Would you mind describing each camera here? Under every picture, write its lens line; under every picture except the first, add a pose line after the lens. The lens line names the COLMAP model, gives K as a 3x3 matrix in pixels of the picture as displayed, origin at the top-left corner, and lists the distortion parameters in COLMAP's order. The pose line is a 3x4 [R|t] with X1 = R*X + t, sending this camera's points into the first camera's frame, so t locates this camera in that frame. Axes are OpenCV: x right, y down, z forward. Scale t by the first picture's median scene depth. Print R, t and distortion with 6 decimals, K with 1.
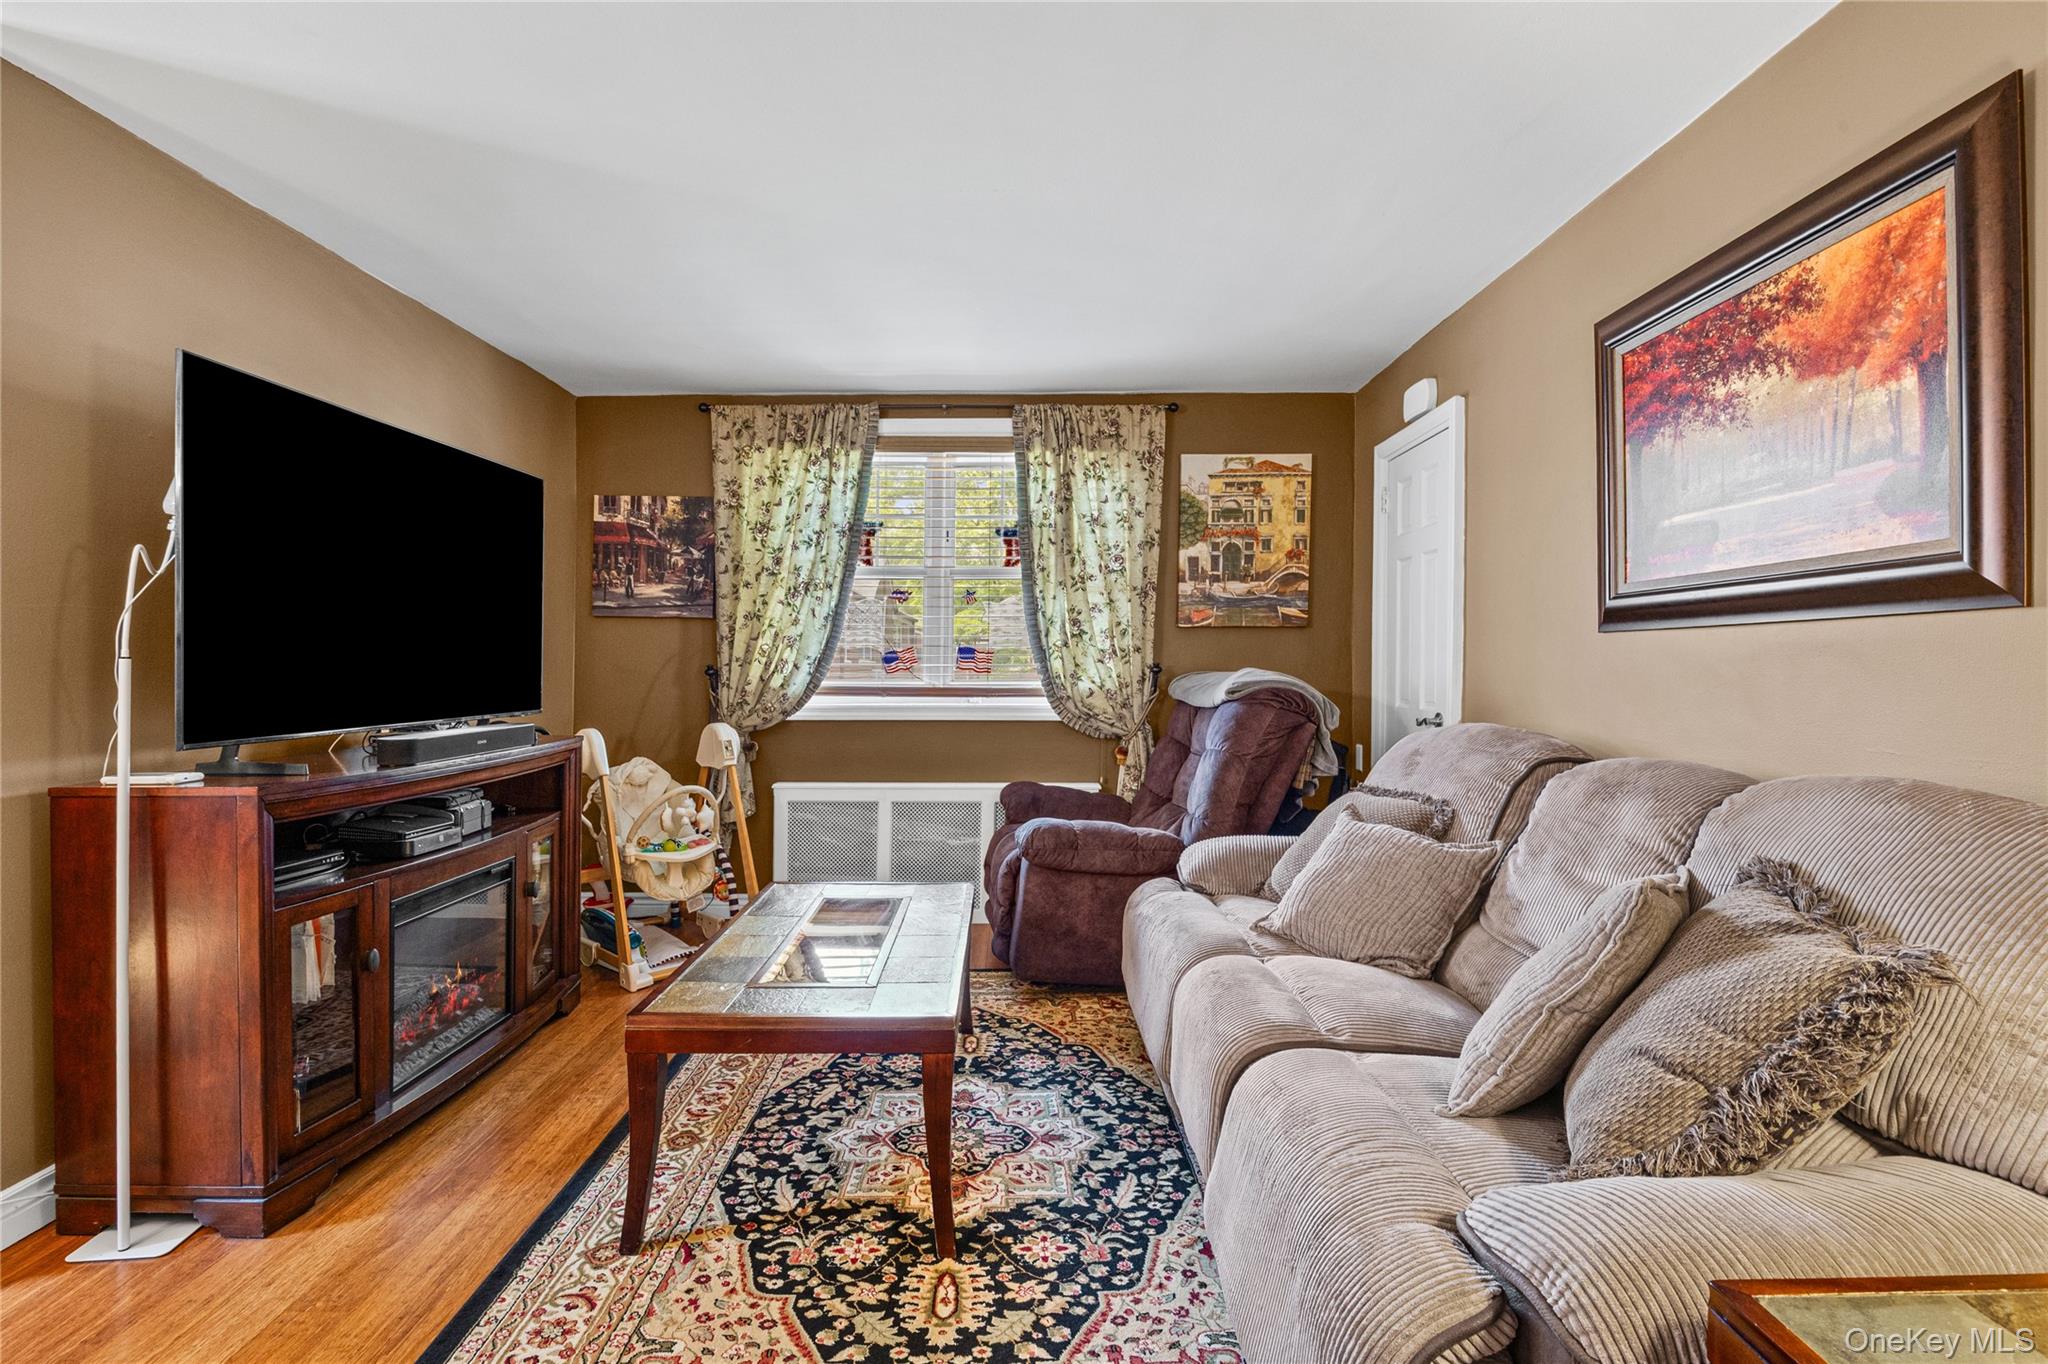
lens RADIAL K [[977.1, 0, 1030.2], [0, 977.1, 680.9], [0, 0, 1]] dist [-0.007959, -0.003119]
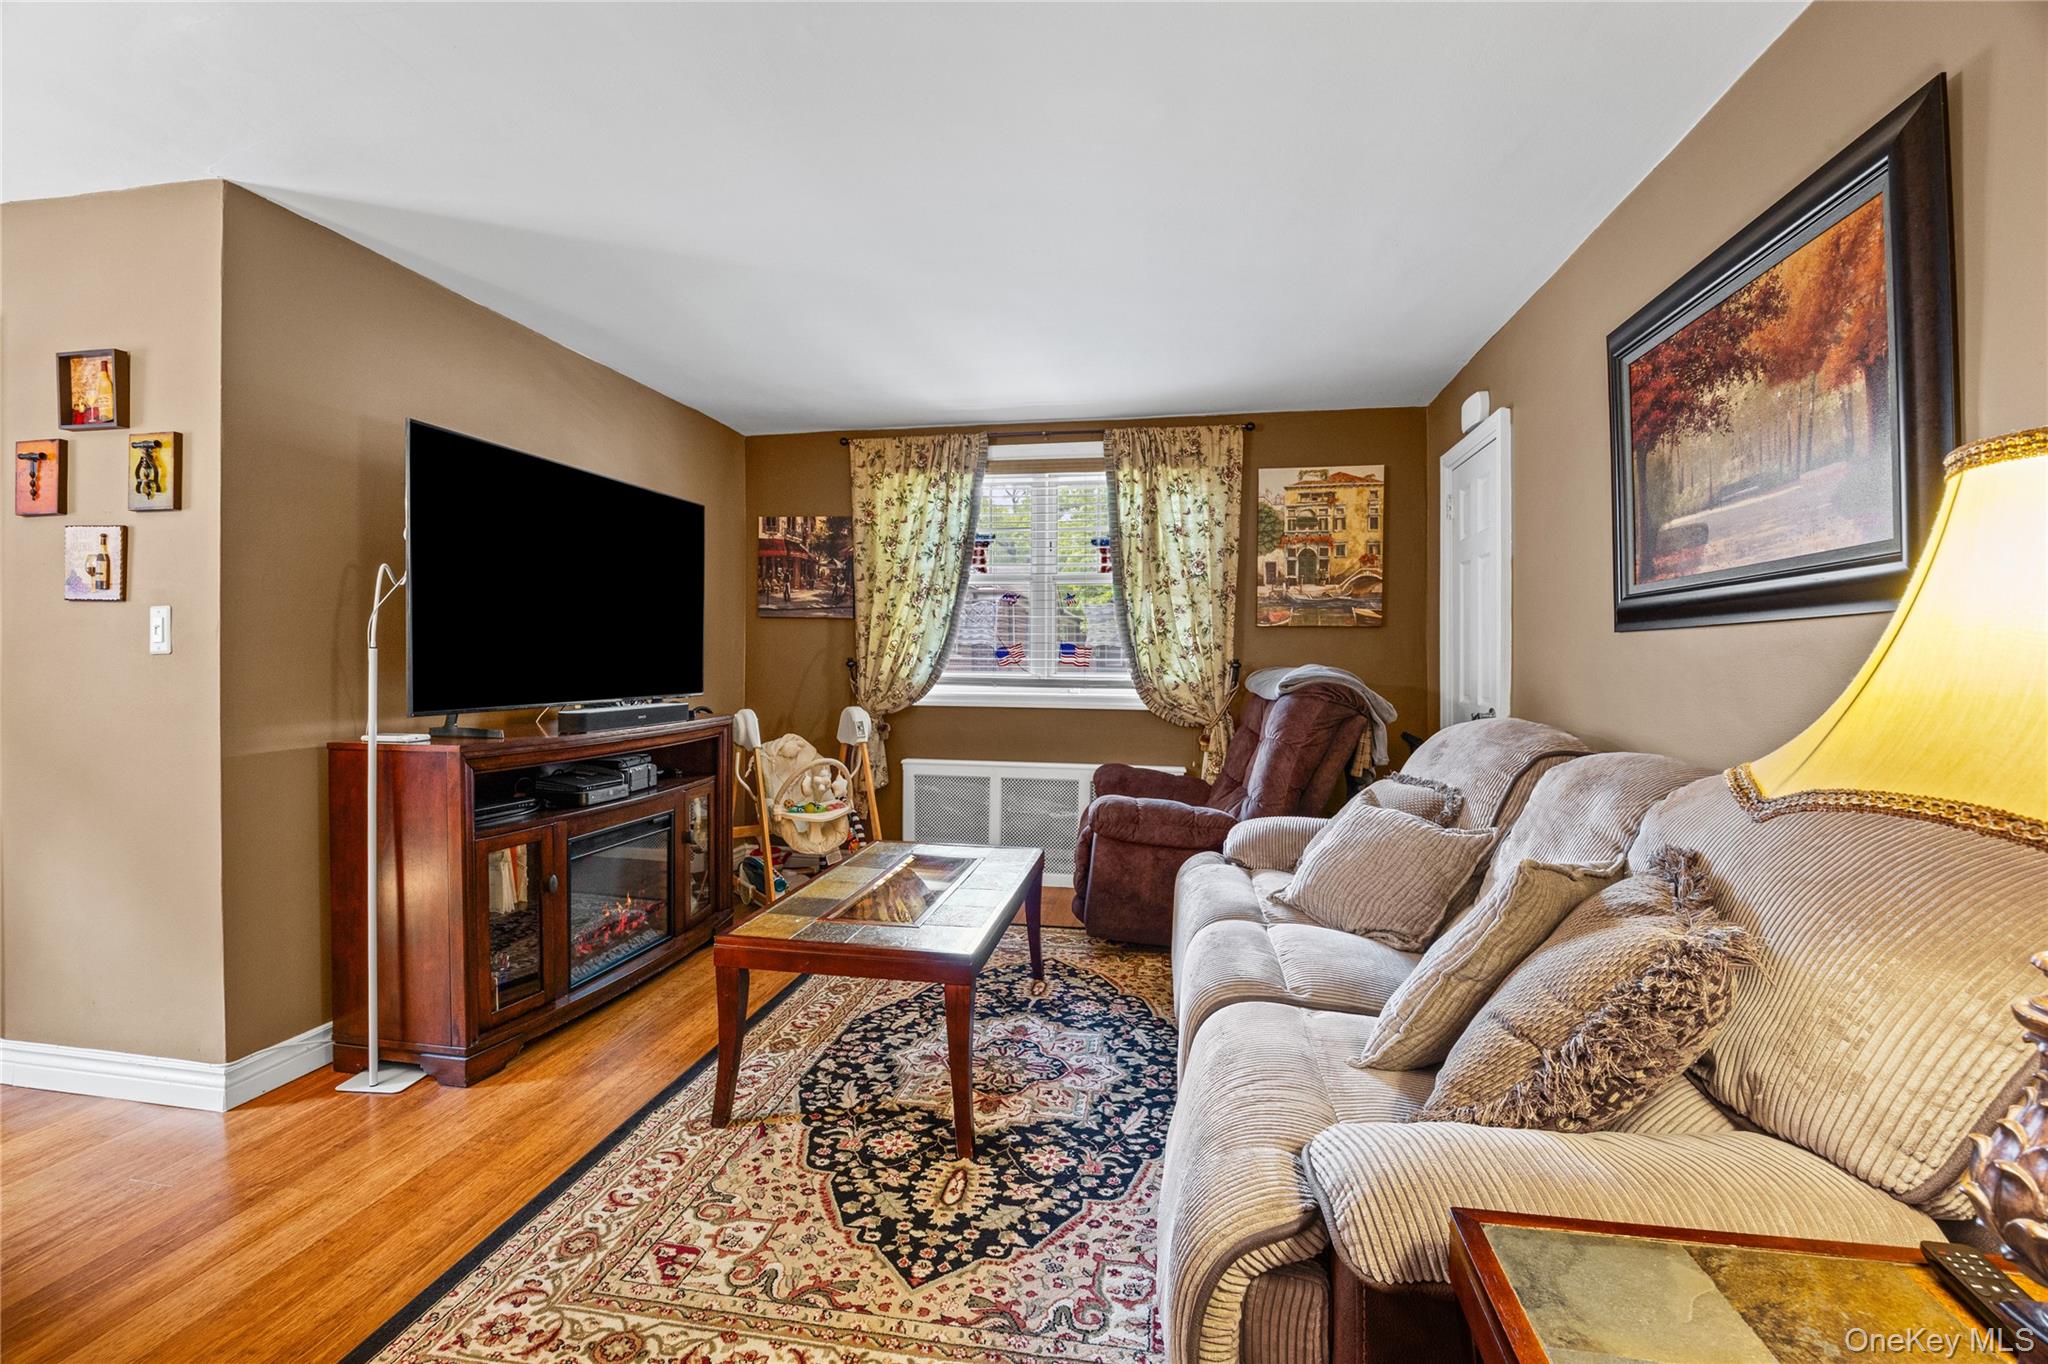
lens RADIAL K [[879.3, 0, 1027.8], [0, 879.3, 667.2], [0, 0, 1]] dist [-0.018994, 0.001418]
pose [[0.983763, 0.007468, -0.179317, 0.147604], [-0.008898, 0.999935, -0.007170, 0.000700], [0.179252, 0.008649, 0.983765, -0.033977]]
